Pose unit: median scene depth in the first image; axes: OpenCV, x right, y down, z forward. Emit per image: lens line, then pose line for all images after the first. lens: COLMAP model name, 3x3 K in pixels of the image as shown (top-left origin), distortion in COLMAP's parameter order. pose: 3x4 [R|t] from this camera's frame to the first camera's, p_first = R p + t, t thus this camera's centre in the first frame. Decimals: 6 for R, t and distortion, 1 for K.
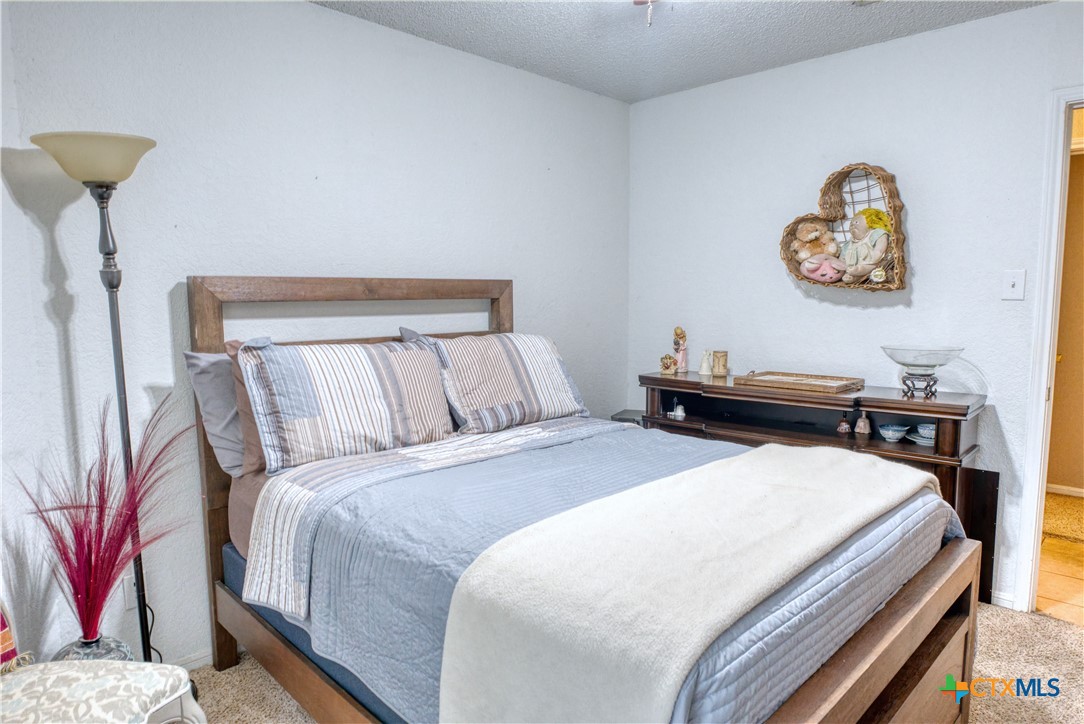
lens RADIAL K [[668.0, 0, 543.8], [0, 668.0, 369.1], [0, 0, 1]] dist [-0.025452, -0.001770]
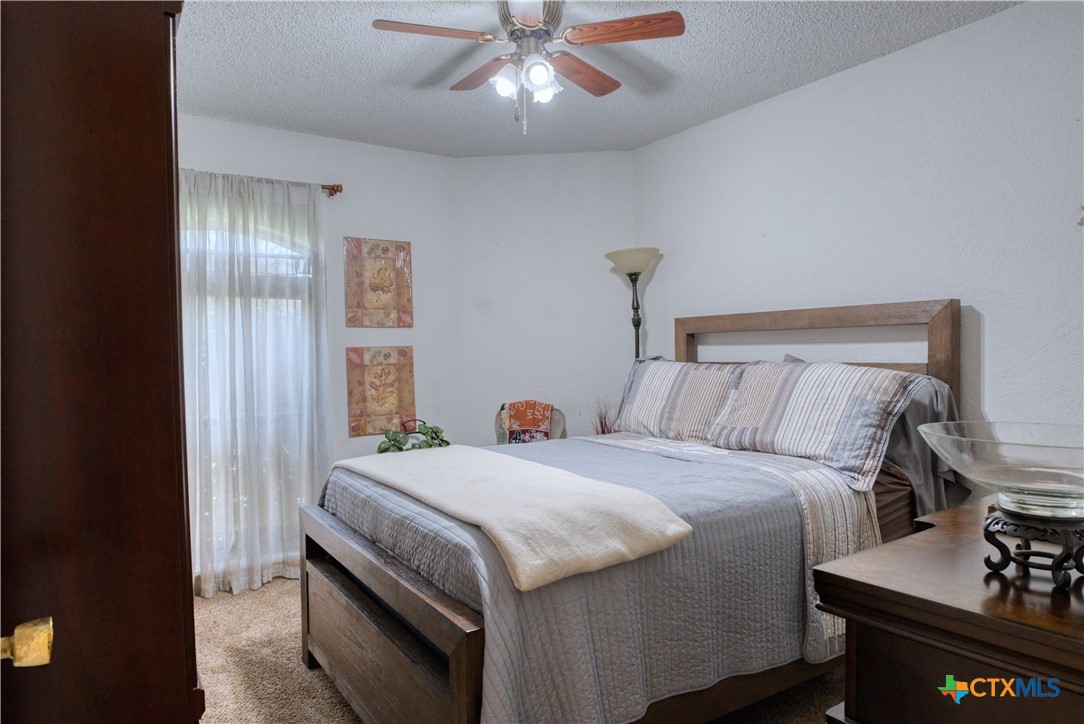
lens RADIAL K [[668.0, 0, 543.8], [0, 668.0, 369.1], [0, 0, 1]] dist [-0.025452, -0.001770]
pose [[-0.196547, 0.040240, -0.979668, 1.082329], [-0.089703, 0.994229, 0.058835, -0.075837], [0.976382, 0.099443, -0.191803, 0.933485]]
